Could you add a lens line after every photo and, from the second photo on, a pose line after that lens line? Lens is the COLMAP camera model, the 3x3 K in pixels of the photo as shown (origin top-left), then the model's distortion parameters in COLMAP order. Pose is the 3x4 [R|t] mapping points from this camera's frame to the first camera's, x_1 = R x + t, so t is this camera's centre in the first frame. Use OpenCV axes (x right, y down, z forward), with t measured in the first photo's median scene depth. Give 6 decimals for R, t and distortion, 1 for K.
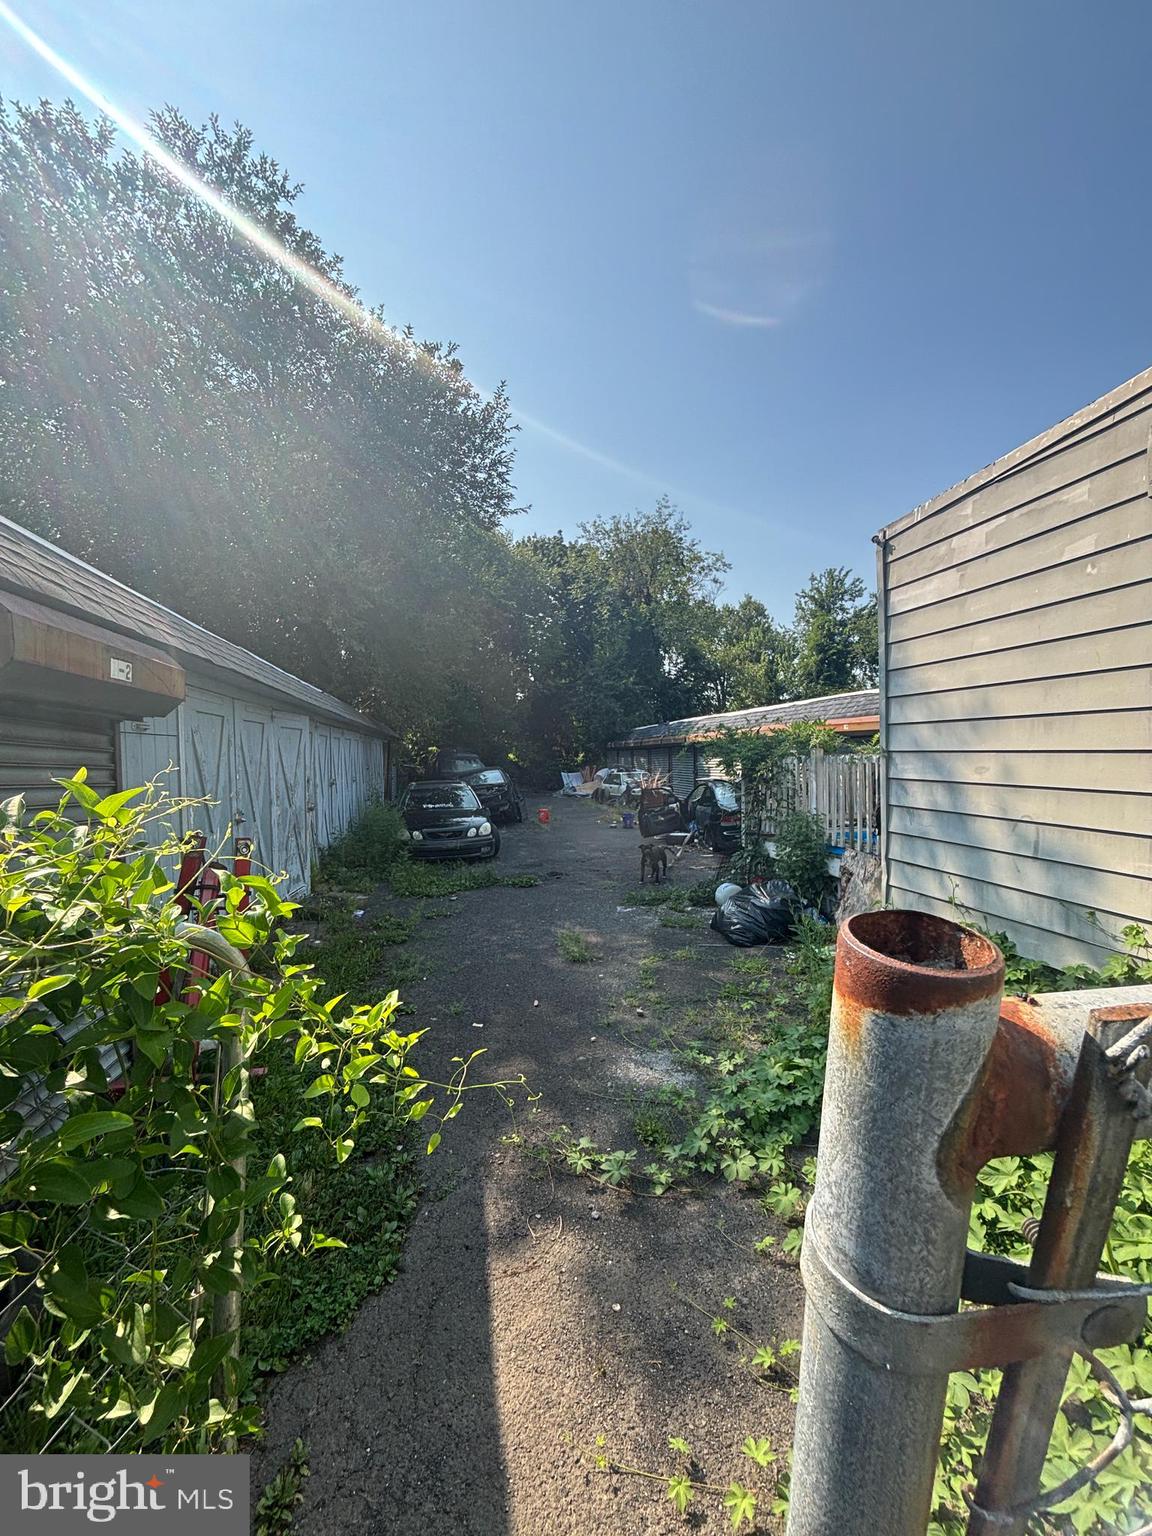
lens RADIAL K [[616.4, 0, 578.3], [0, 616.4, 764.8], [0, 0, 1]] dist [-0.001406, -0.000416]
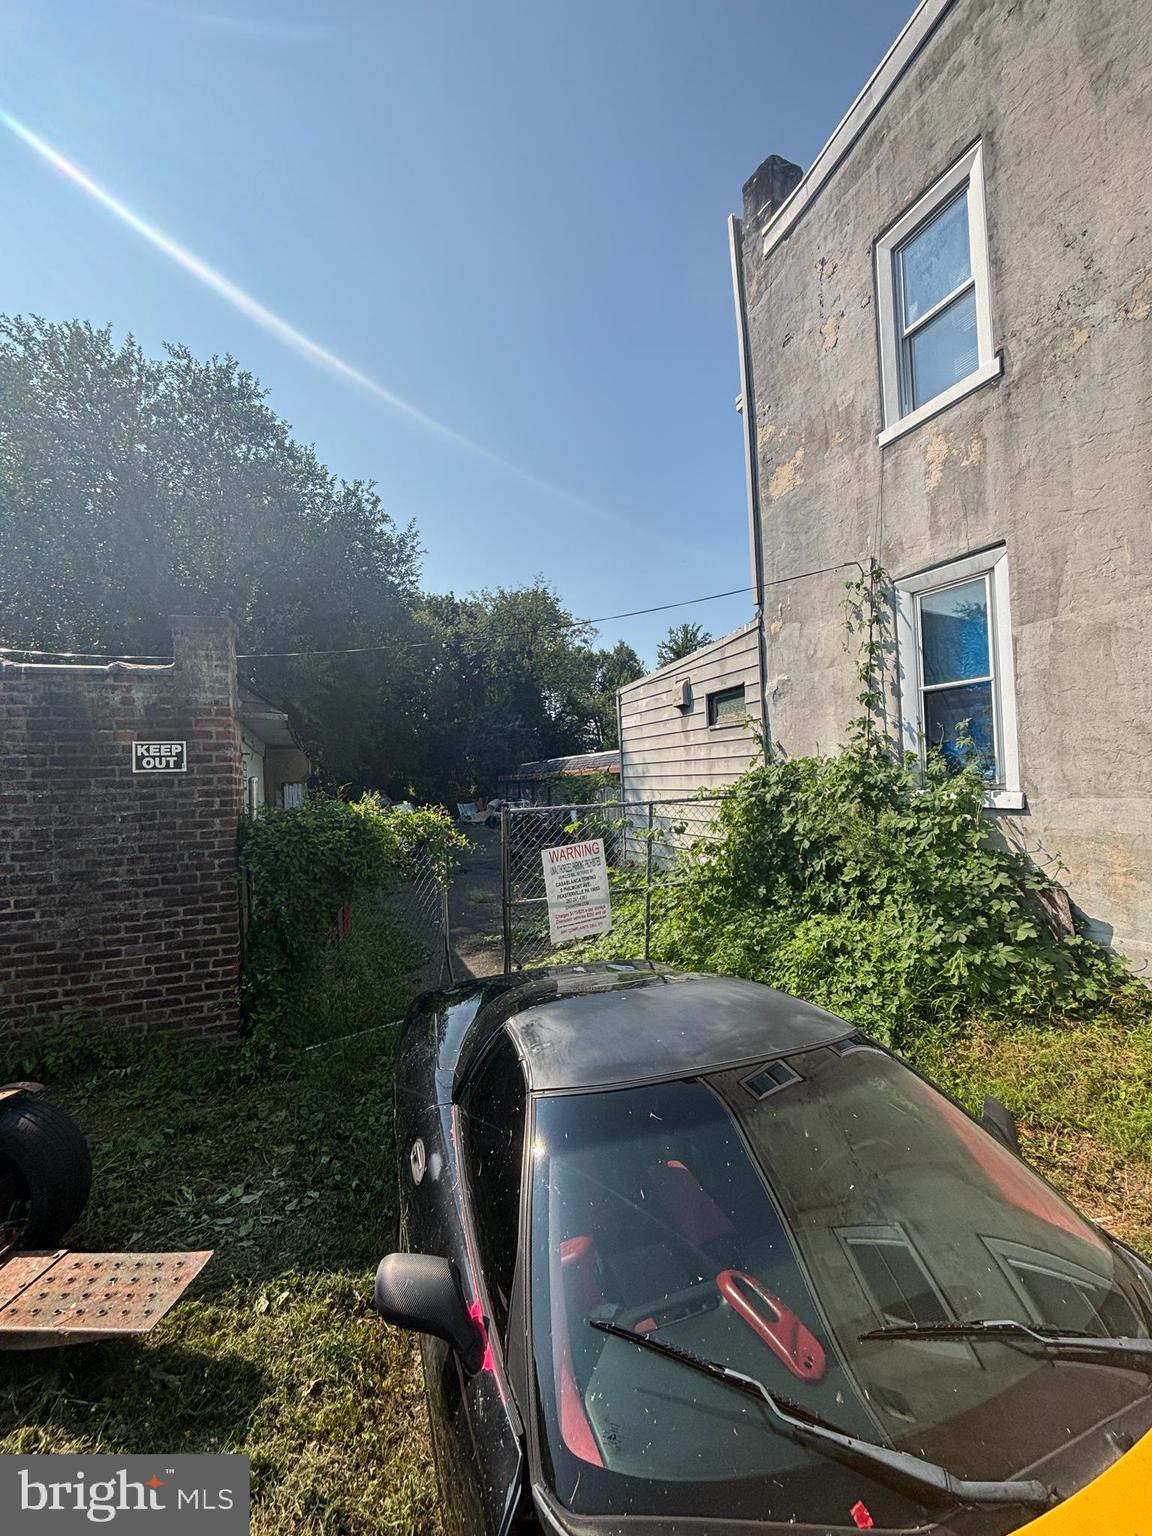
lens RADIAL K [[616.4, 0, 578.3], [0, 616.4, 764.8], [0, 0, 1]] dist [-0.001406, -0.000416]
pose [[0.984240, -0.018644, 0.175851, -0.029911], [0.027017, 0.998606, -0.045340, -0.009076], [-0.174761, 0.049376, 0.983372, -0.765373]]
